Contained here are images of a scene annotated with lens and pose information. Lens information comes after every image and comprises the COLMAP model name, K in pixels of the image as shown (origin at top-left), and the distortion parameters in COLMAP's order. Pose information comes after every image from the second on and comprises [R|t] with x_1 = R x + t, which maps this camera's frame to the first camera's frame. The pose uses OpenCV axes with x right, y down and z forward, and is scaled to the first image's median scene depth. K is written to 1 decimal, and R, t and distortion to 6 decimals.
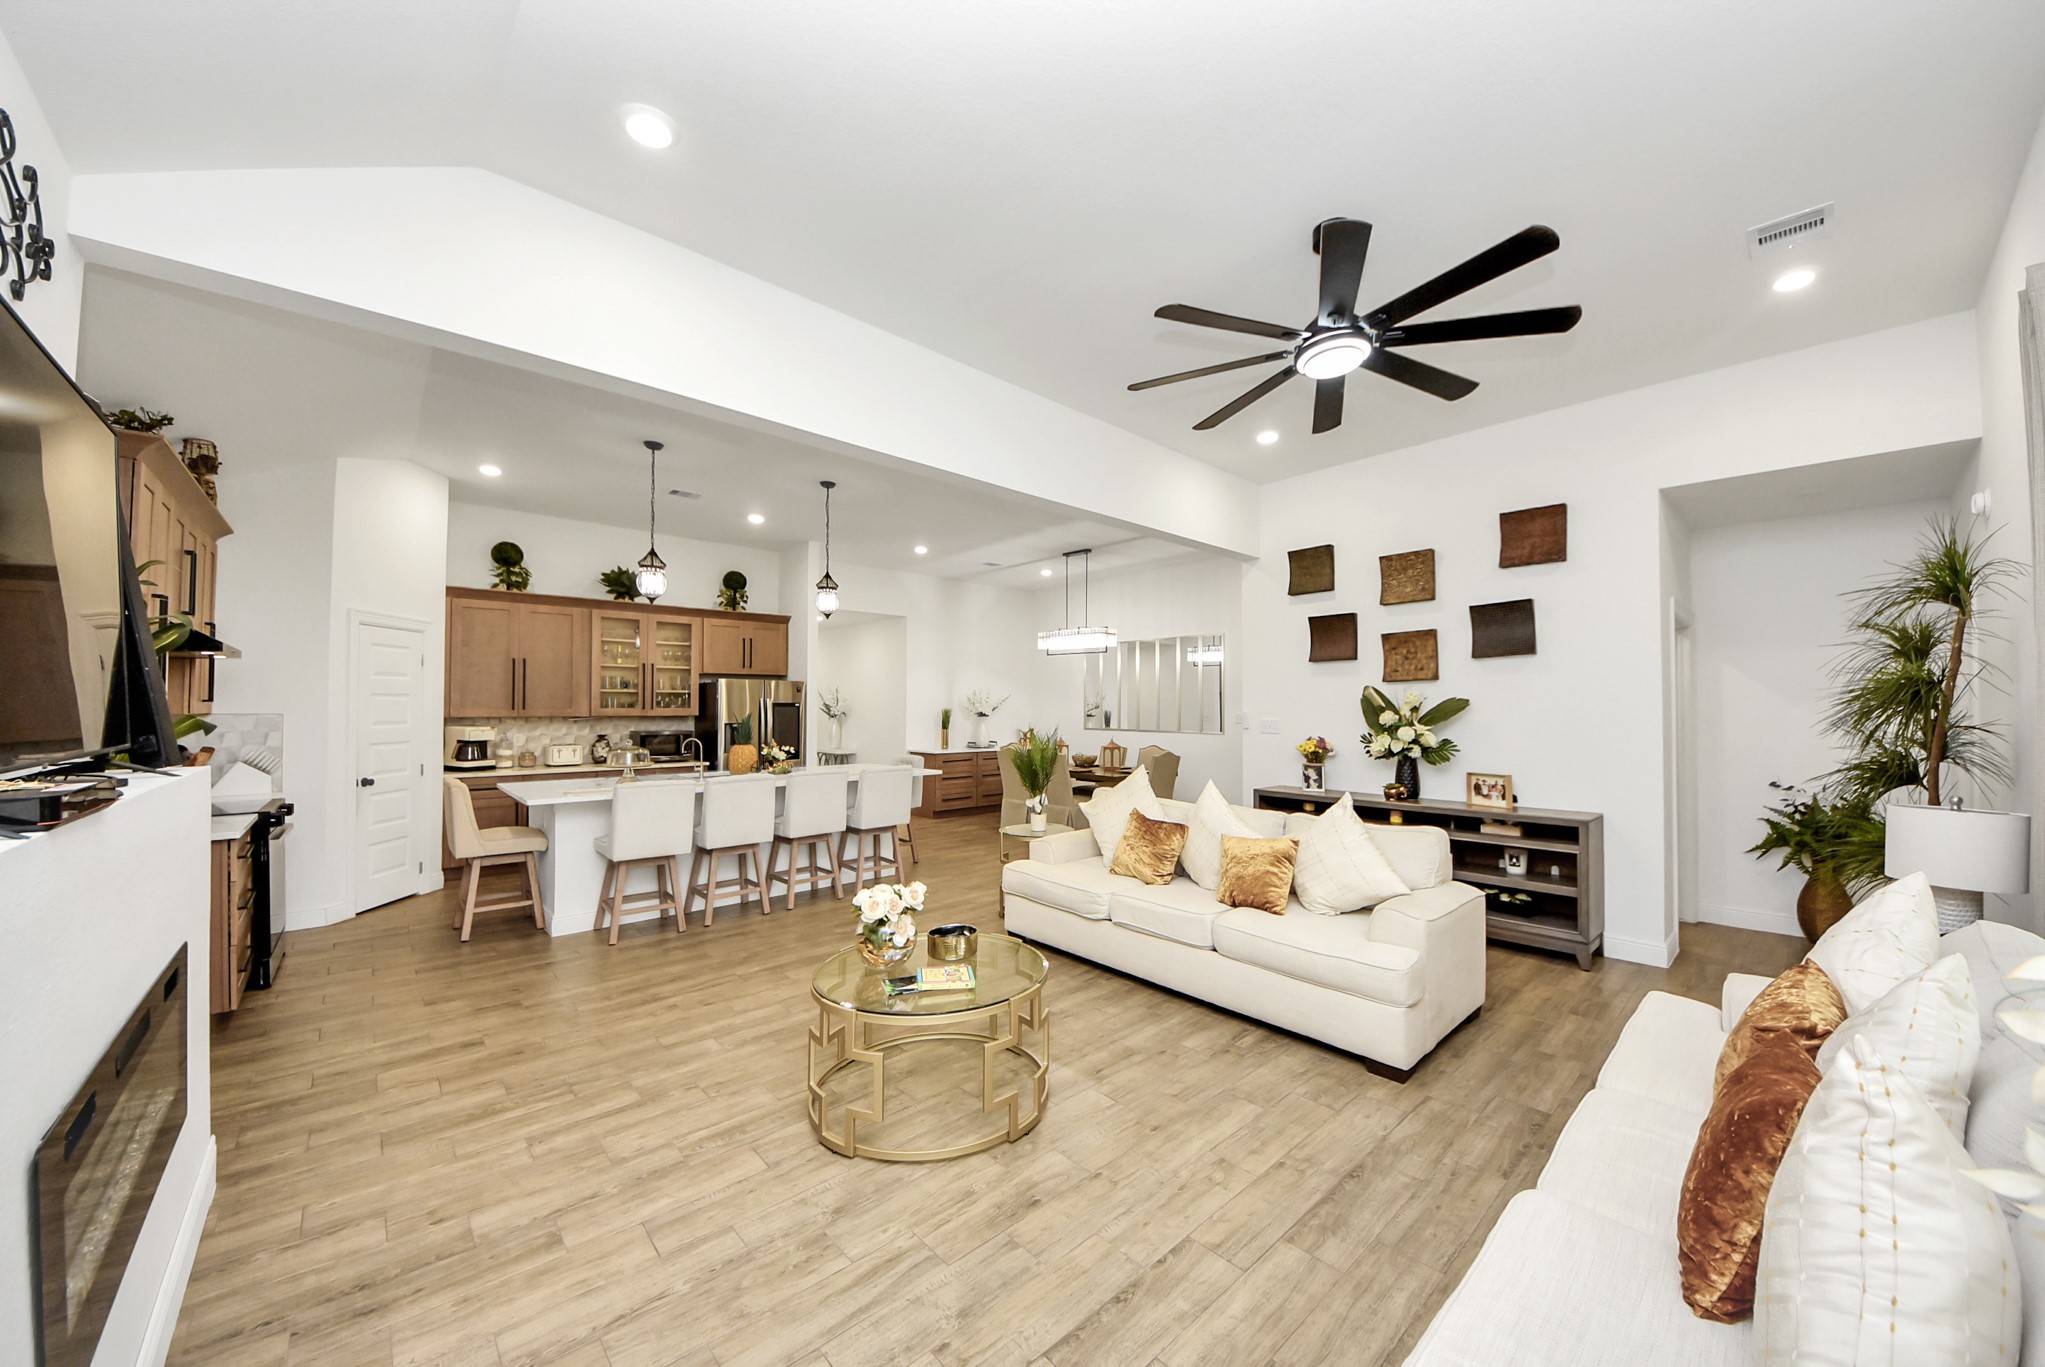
lens RADIAL K [[734.4, 0, 1057.3], [0, 734.4, 689.8], [0, 0, 1]] dist [0.007625, -0.007853]
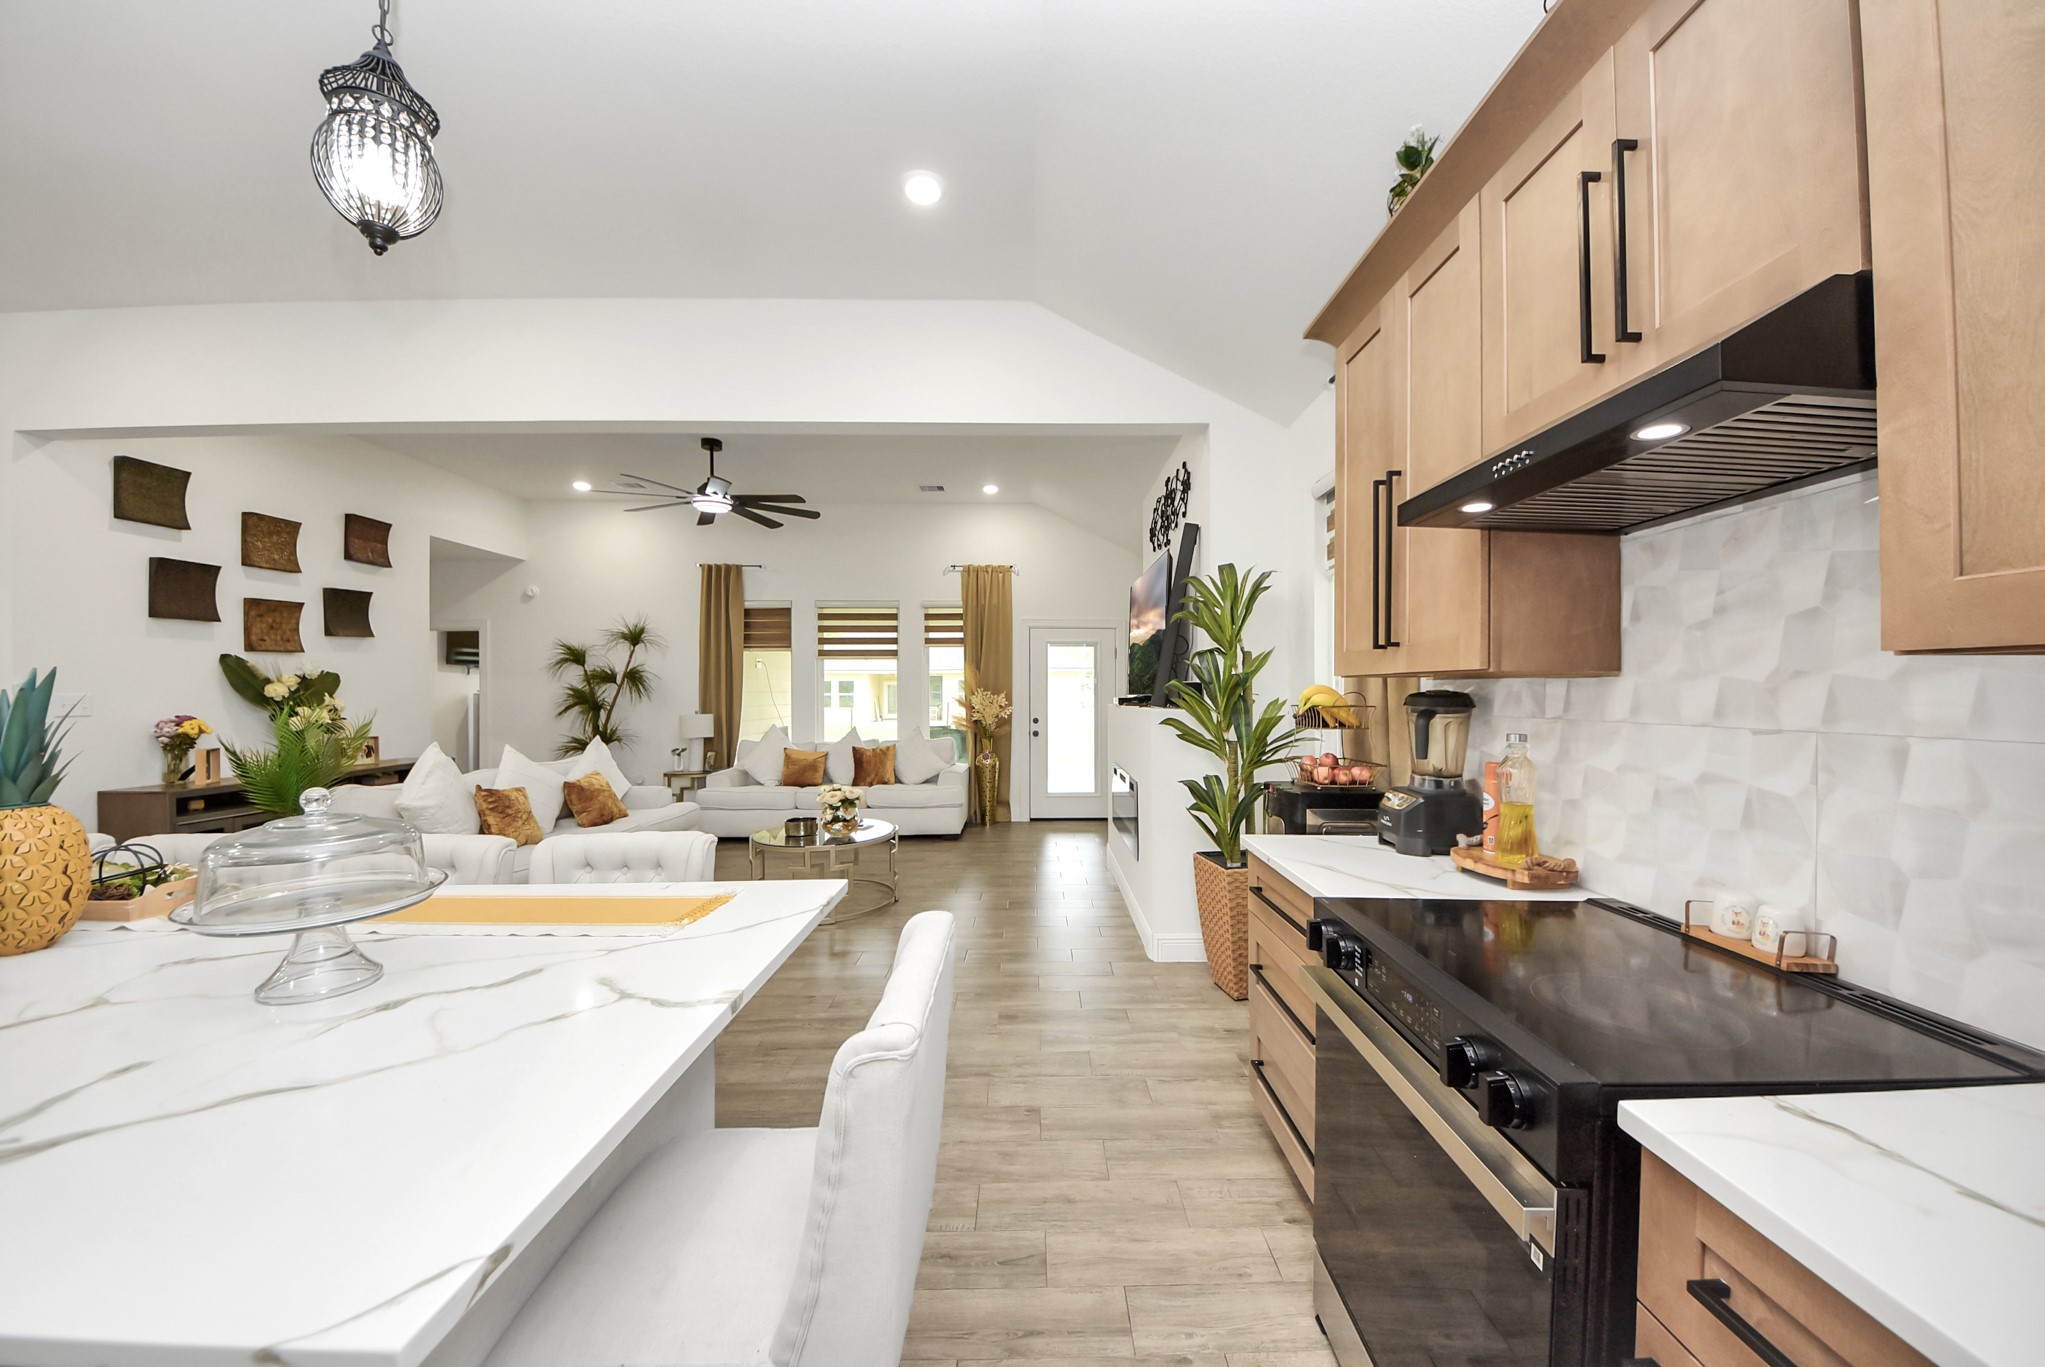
lens RADIAL K [[734.4, 0, 1018.0], [0, 734.4, 682.7], [0, 0, 1]] dist [0.007625, -0.007853]
pose [[-0.716311, 0.008226, 0.697733, -0.783326], [-0.015836, 0.999481, -0.028041, 0.034895], [-0.697602, -0.031136, -0.715809, 0.896542]]
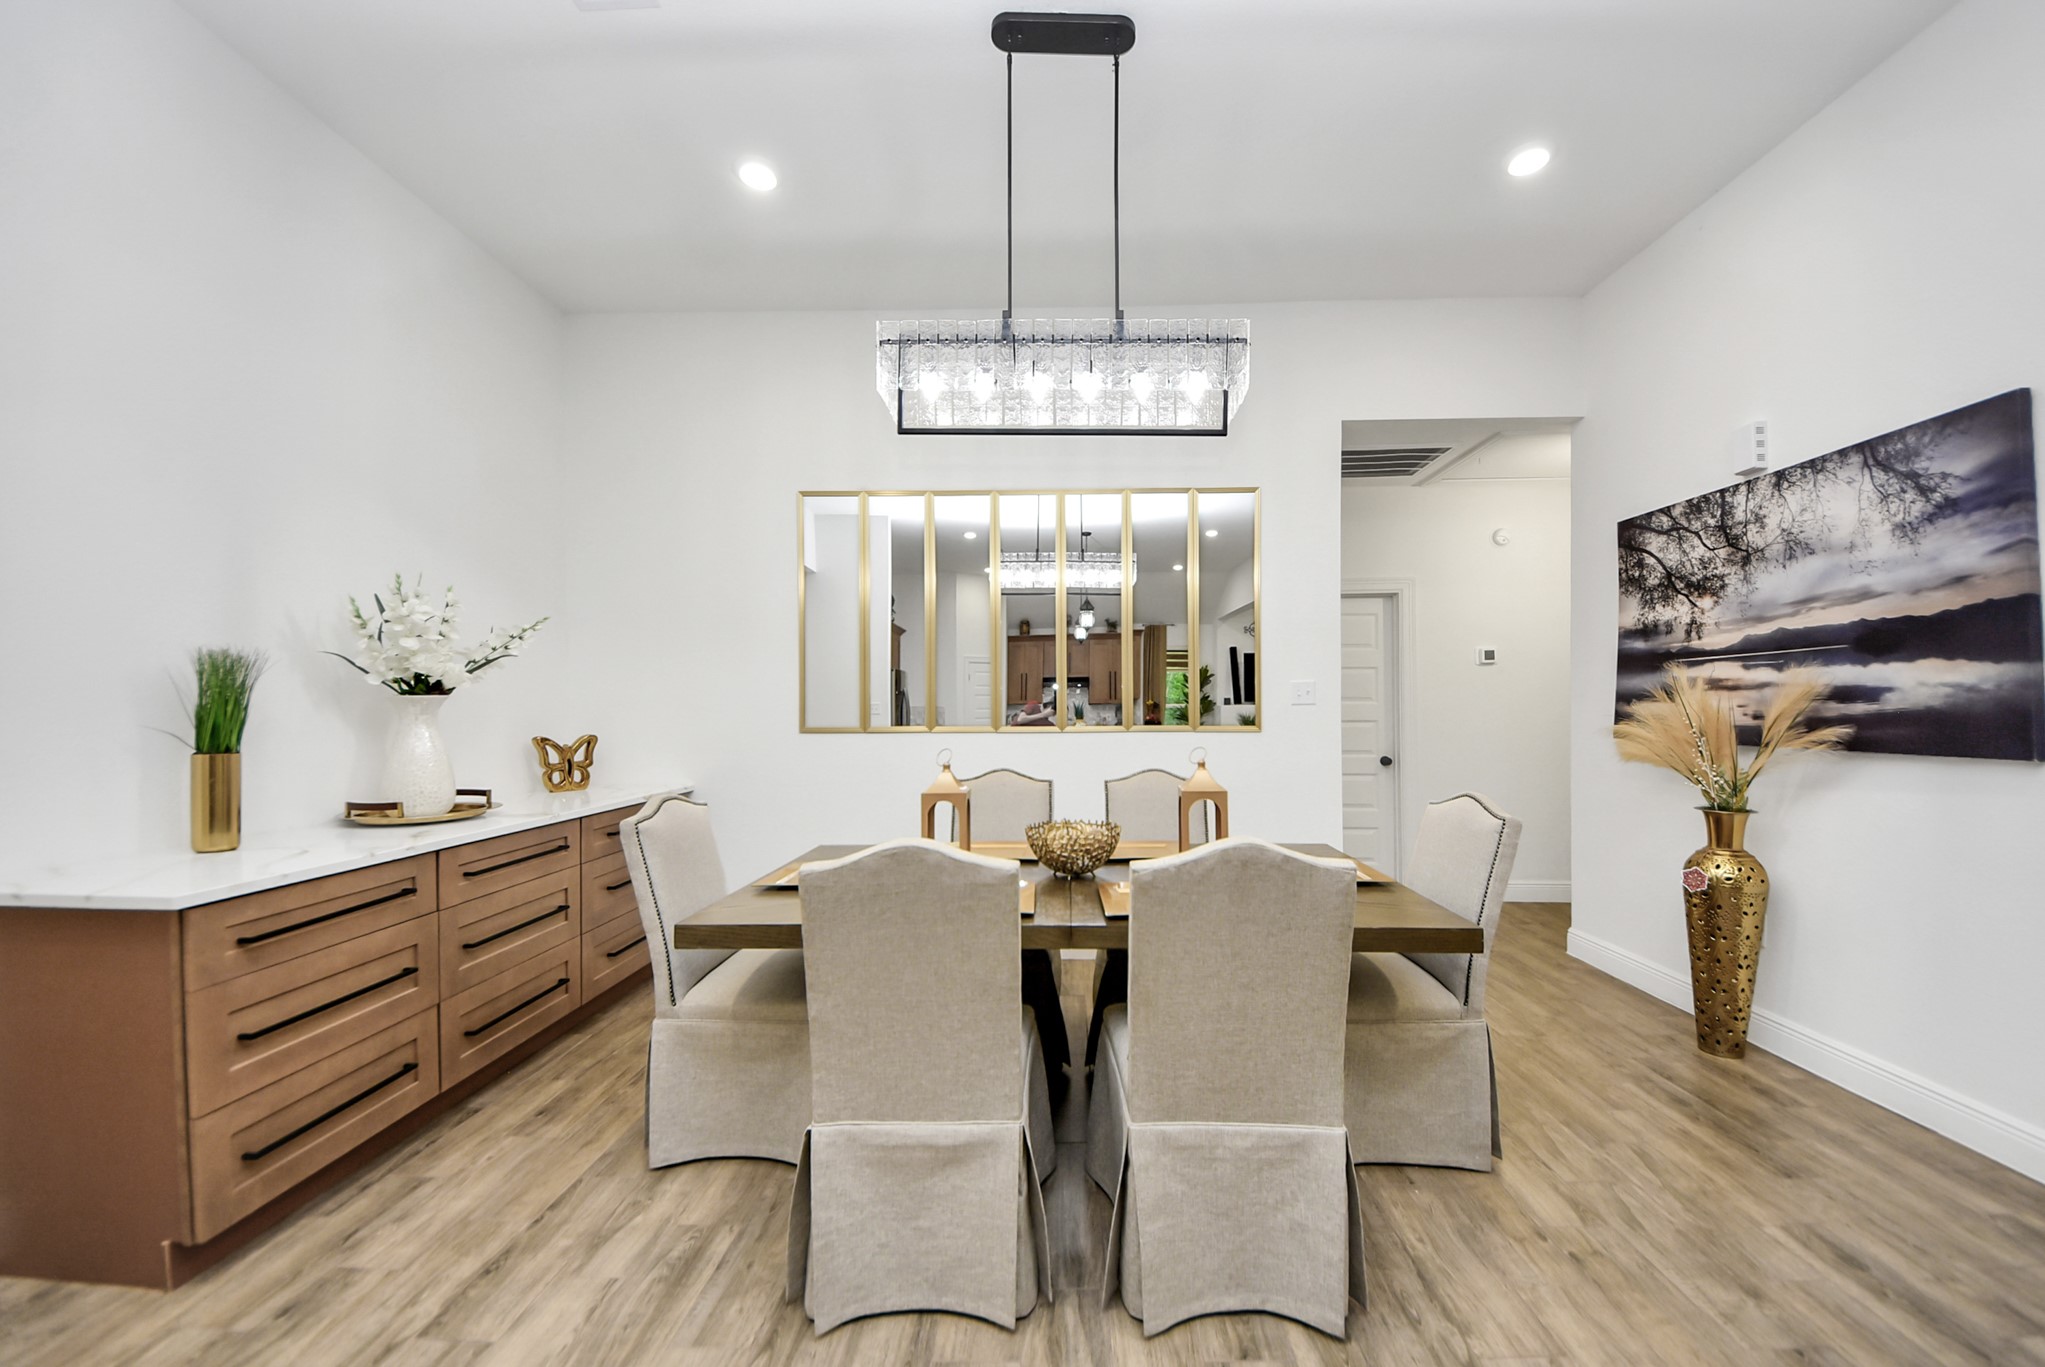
lens RADIAL K [[758.7, 0, 1063.0], [0, 758.7, 705.4], [0, 0, 1]] dist [-0.017058, -0.001983]
pose [[0.704692, -0.008441, 0.709463, -0.230810], [-0.010236, 0.999704, 0.022061, 0.057848], [-0.709439, -0.022808, 0.704398, 1.194355]]
